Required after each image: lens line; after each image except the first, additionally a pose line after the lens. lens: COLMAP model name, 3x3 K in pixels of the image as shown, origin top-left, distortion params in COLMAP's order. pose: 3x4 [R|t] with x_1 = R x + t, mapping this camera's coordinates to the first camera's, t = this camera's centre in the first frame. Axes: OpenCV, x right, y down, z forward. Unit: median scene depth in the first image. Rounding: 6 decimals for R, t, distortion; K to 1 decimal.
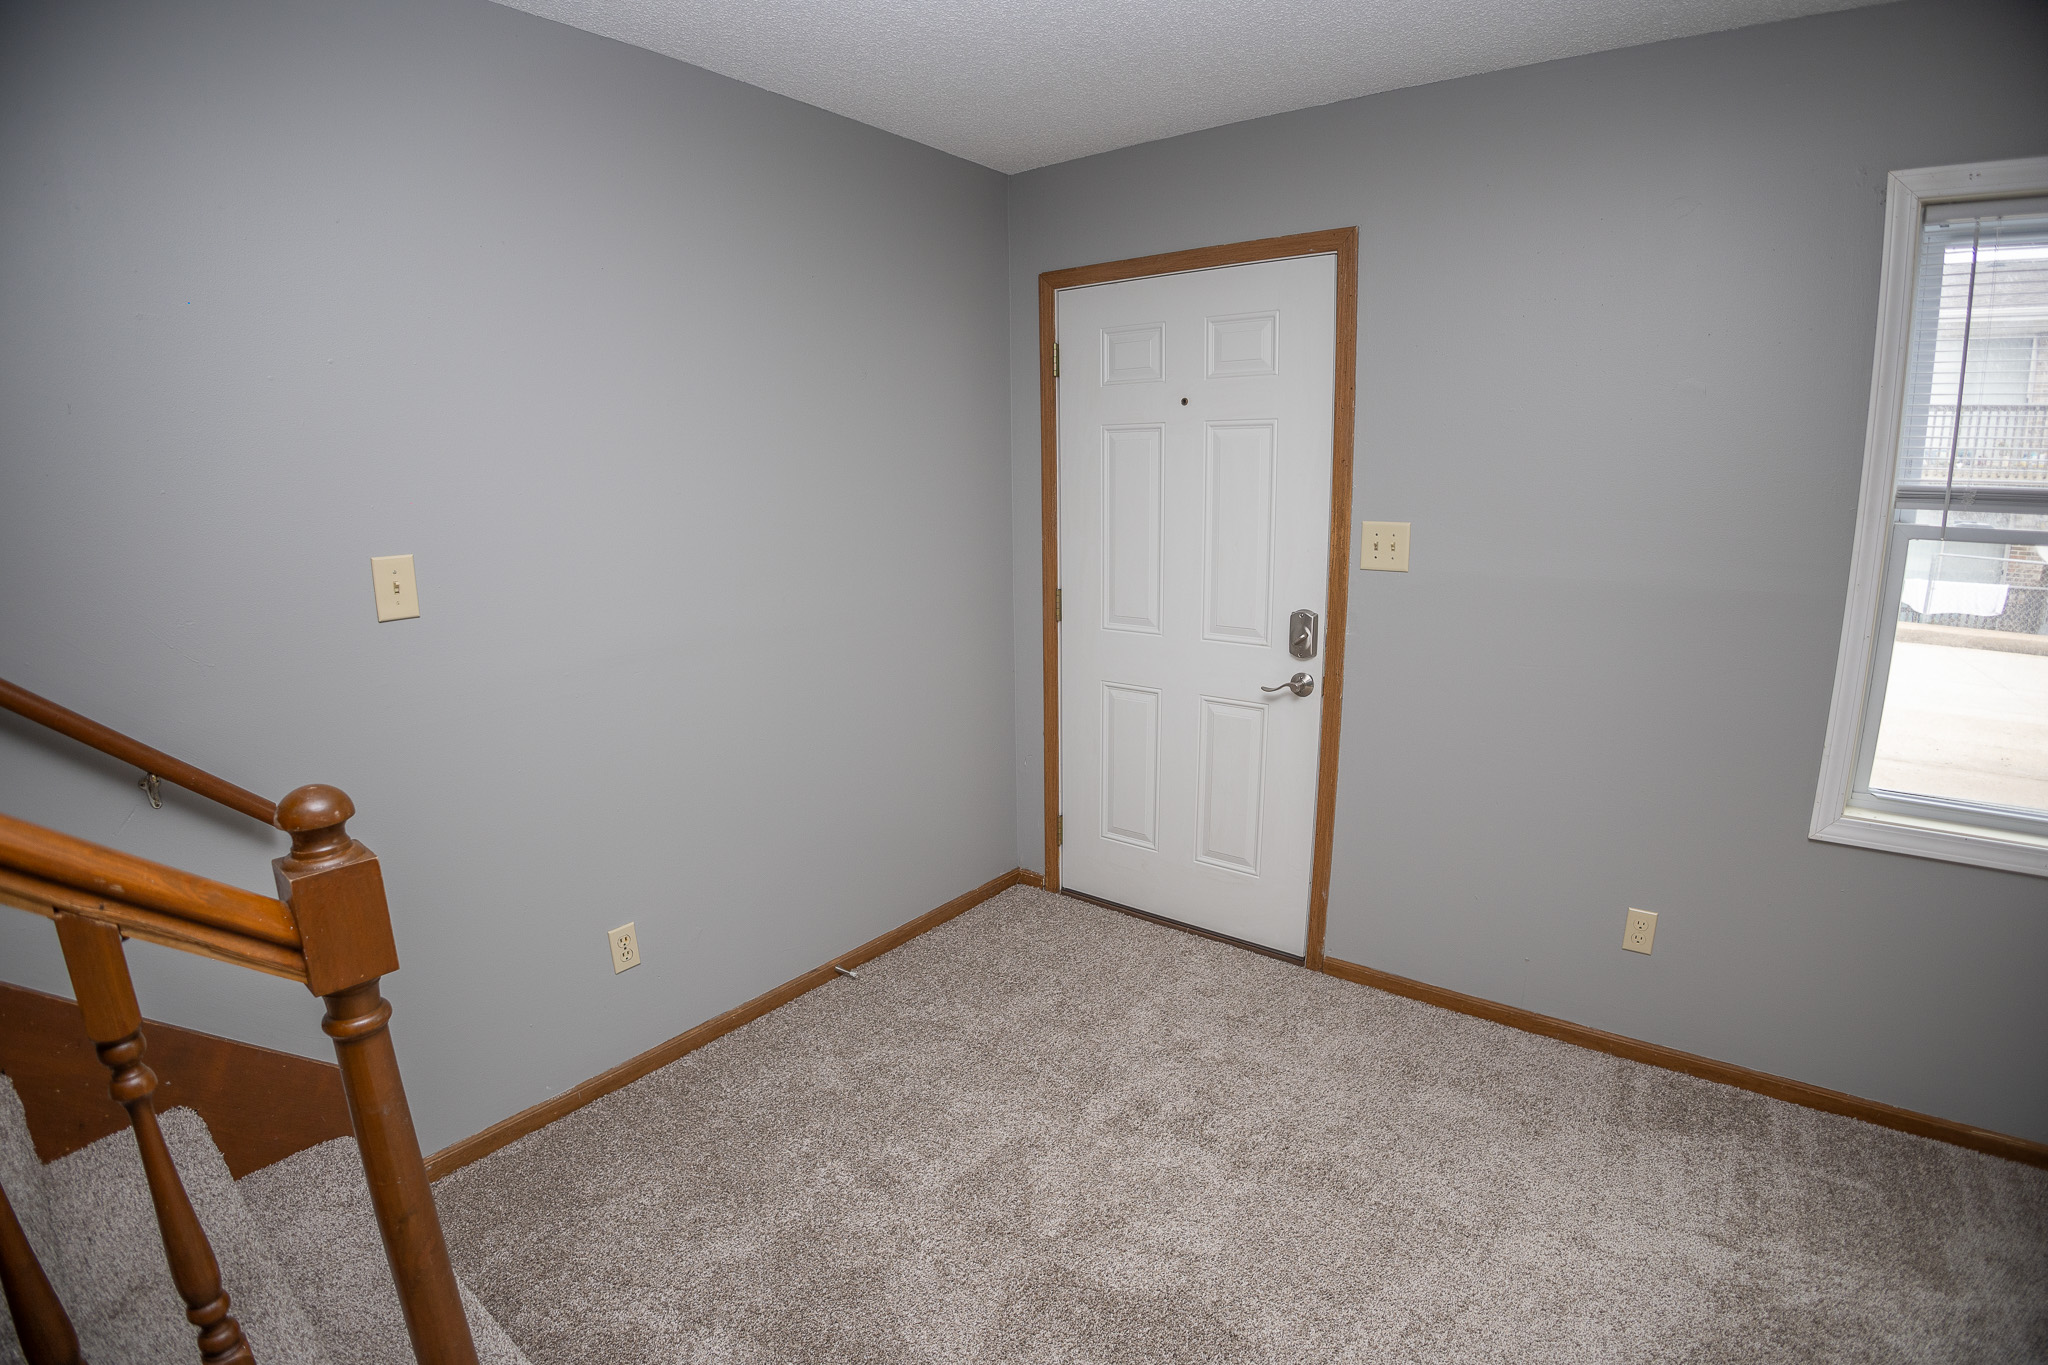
lens RADIAL K [[986.6, 0, 1024.0], [0, 986.6, 682.5], [0, 0, 1]] dist [-0.168708, 0.045344]
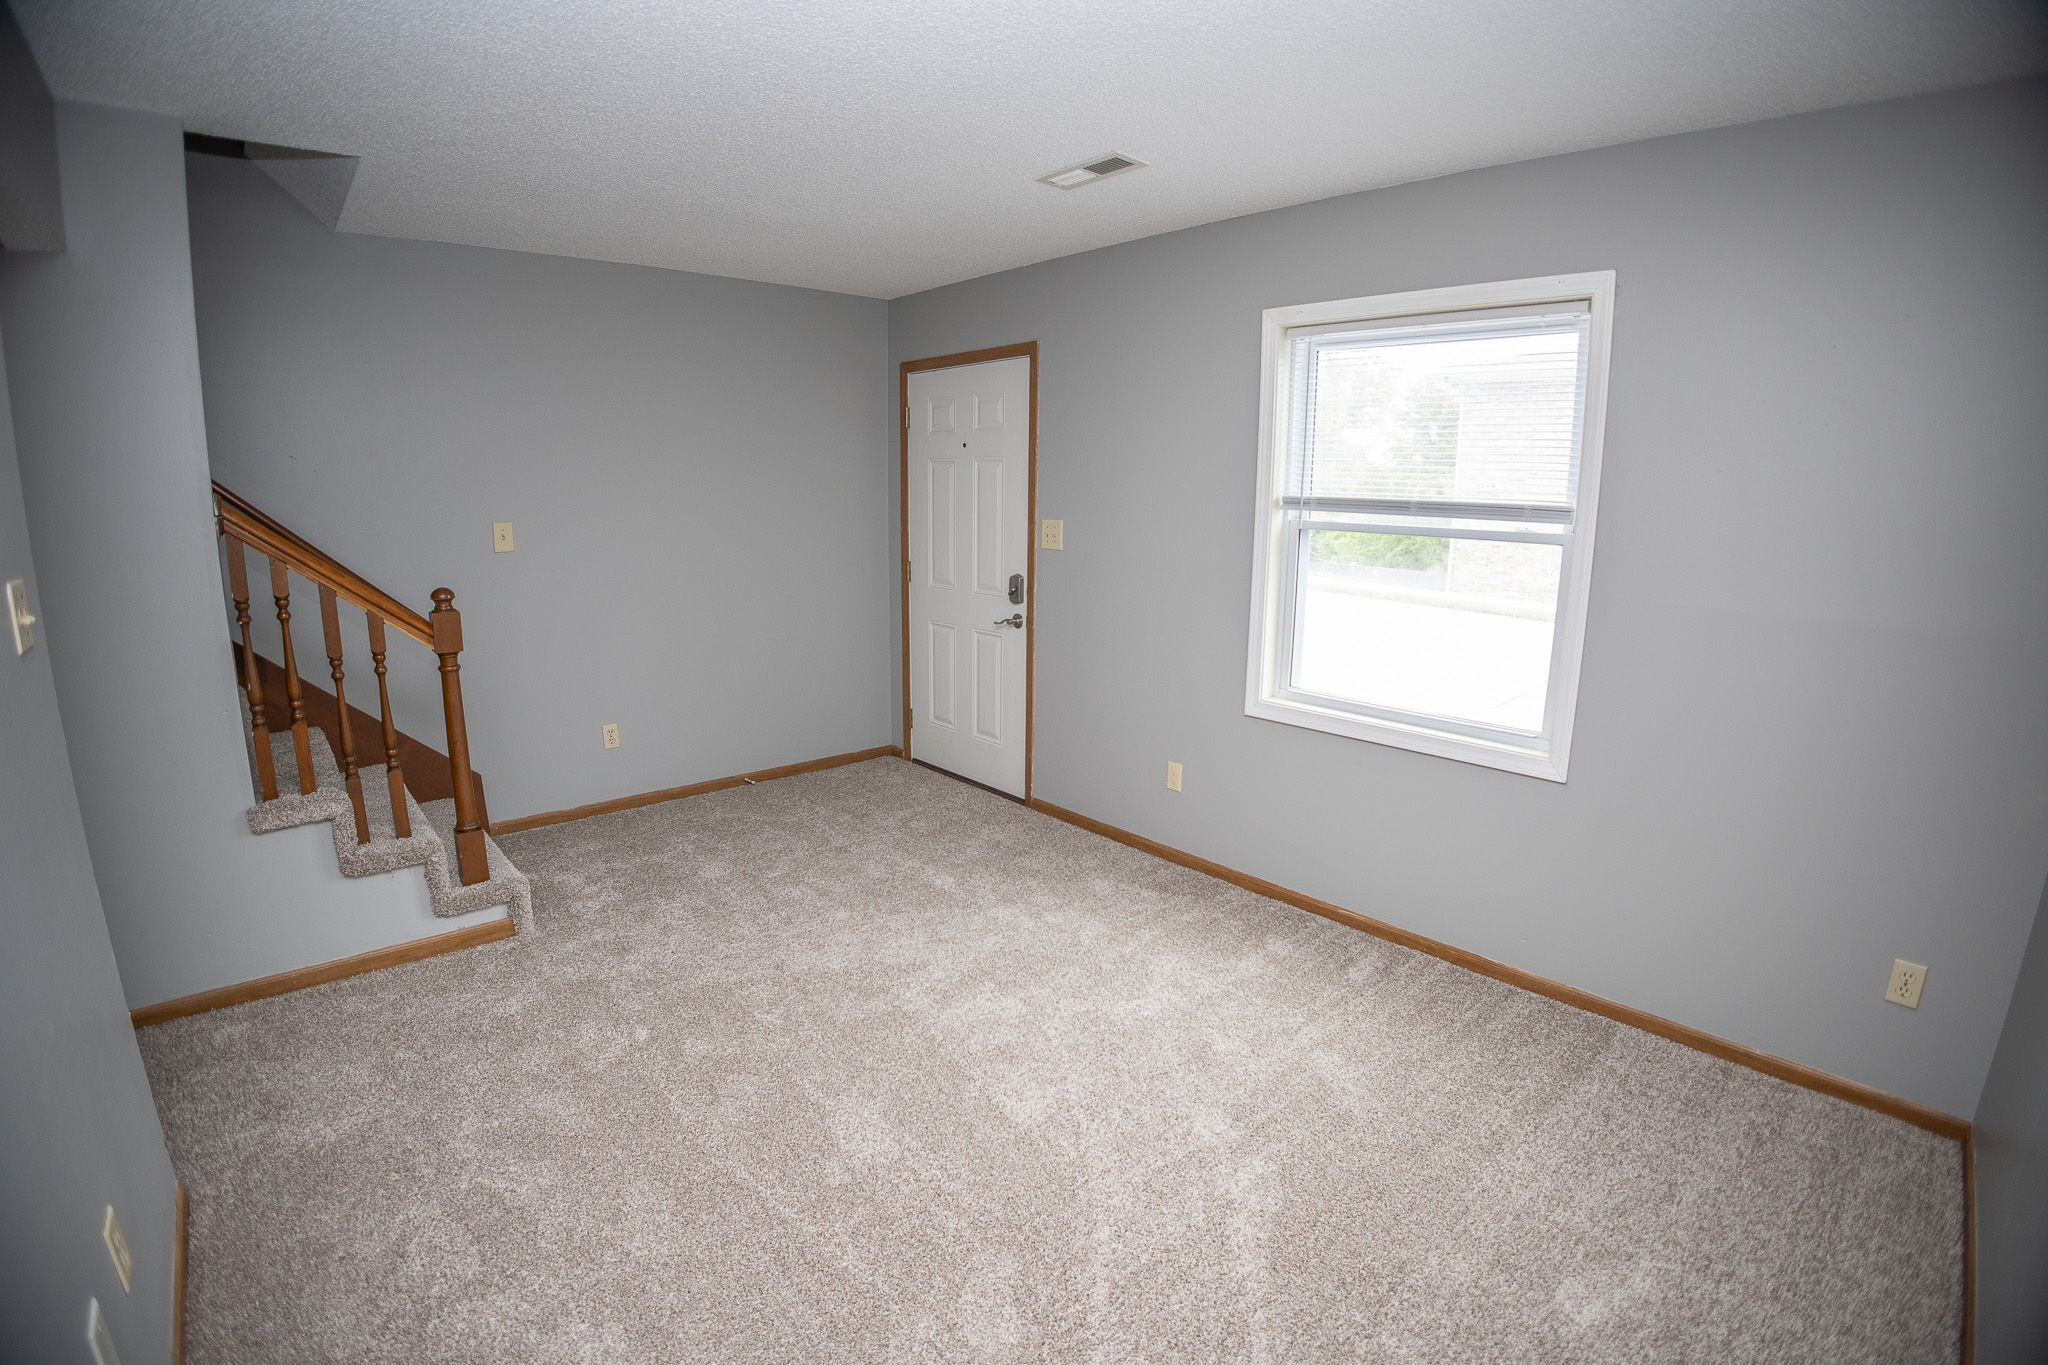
lens RADIAL K [[986.6, 0, 1024.0], [0, 986.6, 682.5], [0, 0, 1]] dist [-0.168708, 0.045344]
pose [[0.982814, 0.058783, -0.174989, 0.597066], [-0.060317, 0.998173, -0.003456, 0.110561], [0.174466, 0.013951, 0.984564, -0.610592]]
